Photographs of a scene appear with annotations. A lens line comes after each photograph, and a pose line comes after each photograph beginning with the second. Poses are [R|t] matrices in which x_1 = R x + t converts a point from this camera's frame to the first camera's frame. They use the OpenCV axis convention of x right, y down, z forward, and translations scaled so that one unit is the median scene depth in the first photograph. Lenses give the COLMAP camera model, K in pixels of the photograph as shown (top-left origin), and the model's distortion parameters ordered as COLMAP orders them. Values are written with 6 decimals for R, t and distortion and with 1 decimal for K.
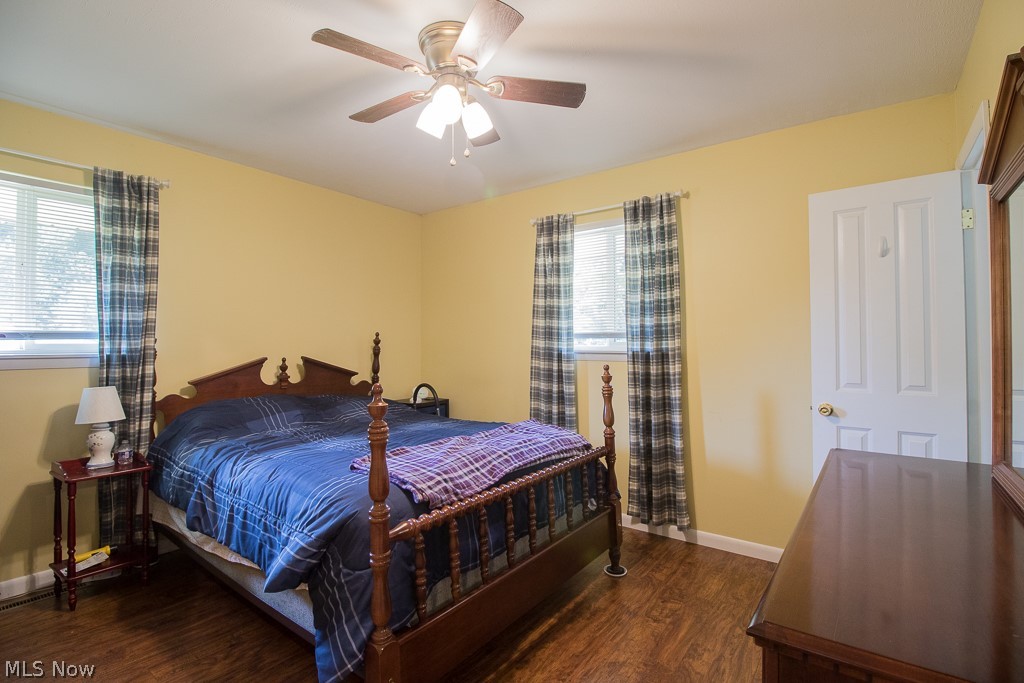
lens RADIAL K [[474.4, 0, 523.9], [0, 474.4, 338.6], [0, 0, 1]] dist [-0.002952, -0.000540]
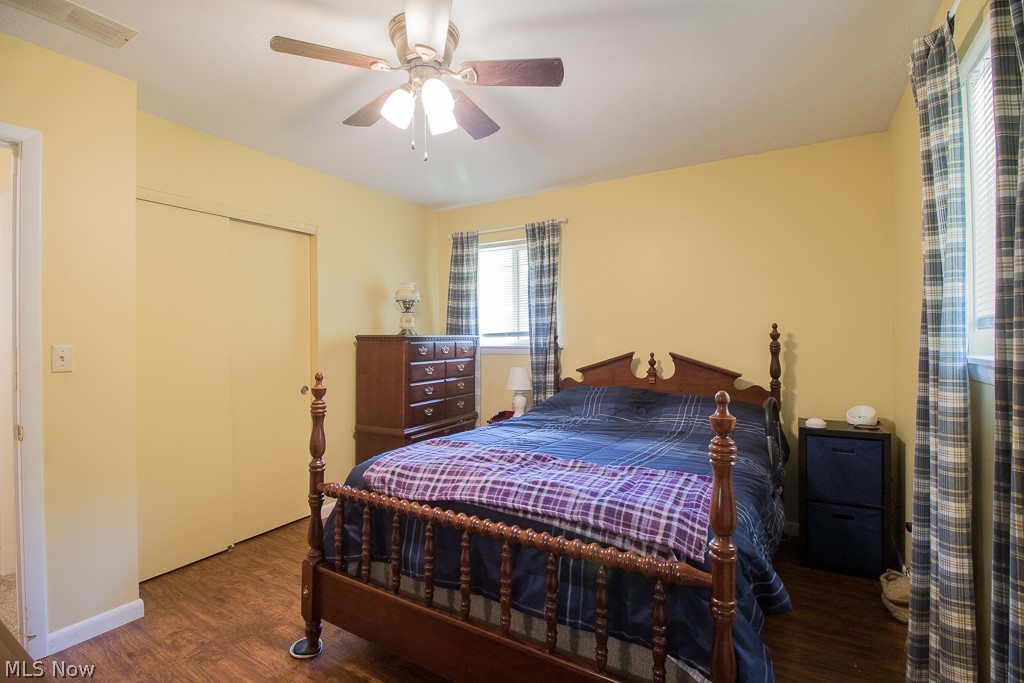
lens RADIAL K [[474.4, 0, 523.9], [0, 474.4, 338.6], [0, 0, 1]] dist [-0.002952, -0.000540]
pose [[0.094552, 0.001937, -0.995518, 0.611912], [0.015276, 0.999878, 0.003397, 0.003339], [0.995403, -0.015529, 0.094511, 0.810690]]
